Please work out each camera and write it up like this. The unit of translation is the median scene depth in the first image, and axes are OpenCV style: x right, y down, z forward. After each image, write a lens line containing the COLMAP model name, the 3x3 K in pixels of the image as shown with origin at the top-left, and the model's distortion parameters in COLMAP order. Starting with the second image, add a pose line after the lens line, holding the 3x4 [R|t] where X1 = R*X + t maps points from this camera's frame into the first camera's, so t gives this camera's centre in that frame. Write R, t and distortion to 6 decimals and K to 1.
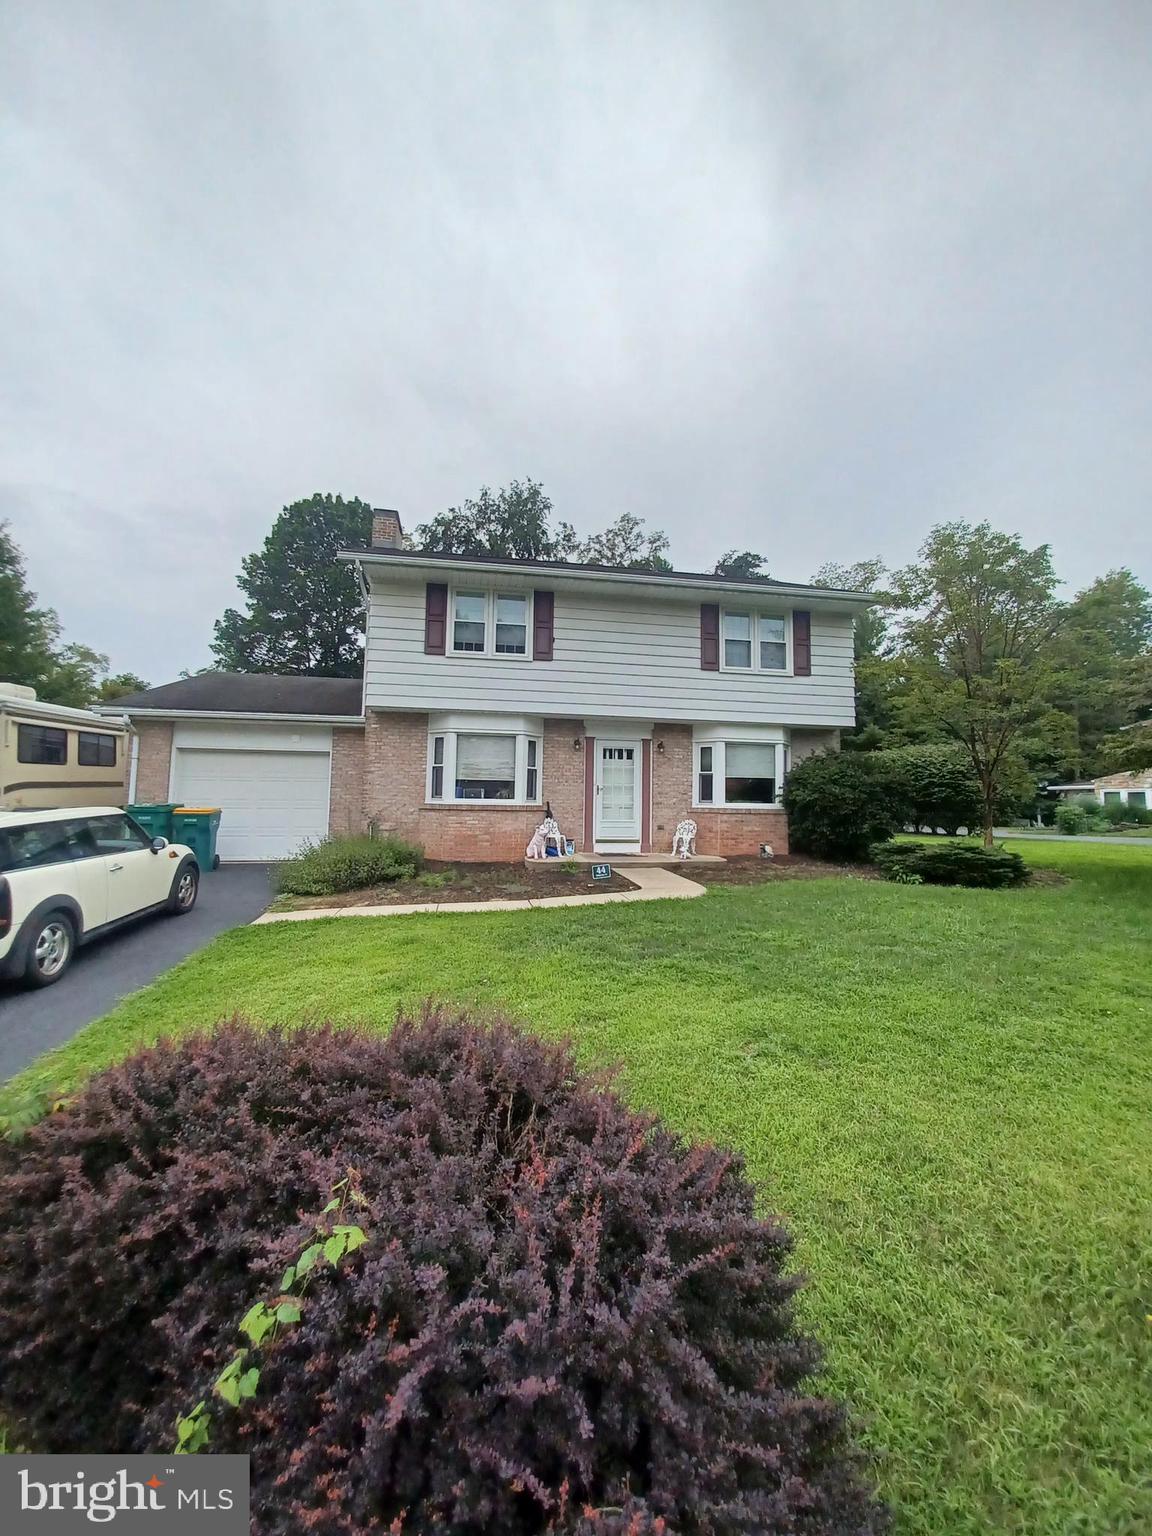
lens RADIAL K [[616.6, 0, 571.5], [0, 616.6, 748.2], [0, 0, 1]] dist [0.006718, -0.000611]
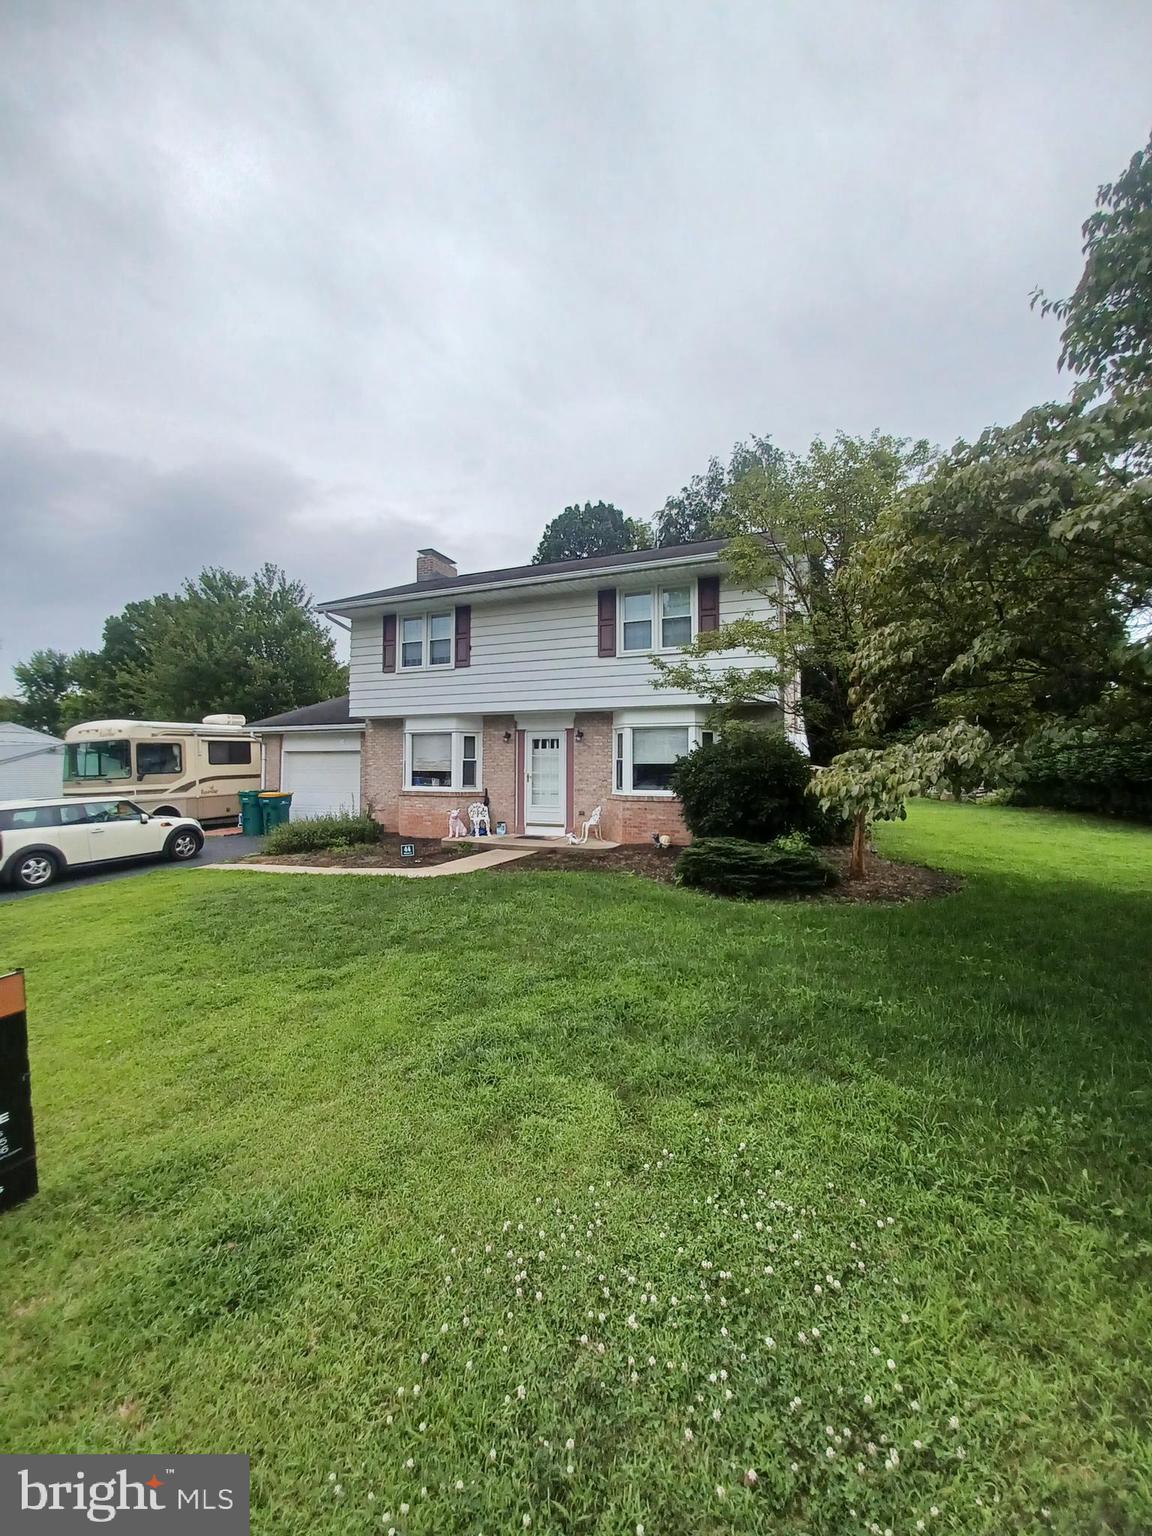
lens RADIAL K [[616.6, 0, 571.5], [0, 616.6, 748.2], [0, 0, 1]] dist [0.006718, -0.000611]
pose [[0.835685, -0.031718, -0.548292, 0.727812], [0.056007, 0.998048, 0.027629, -0.010458], [0.546345, -0.053797, 0.835831, 0.133187]]
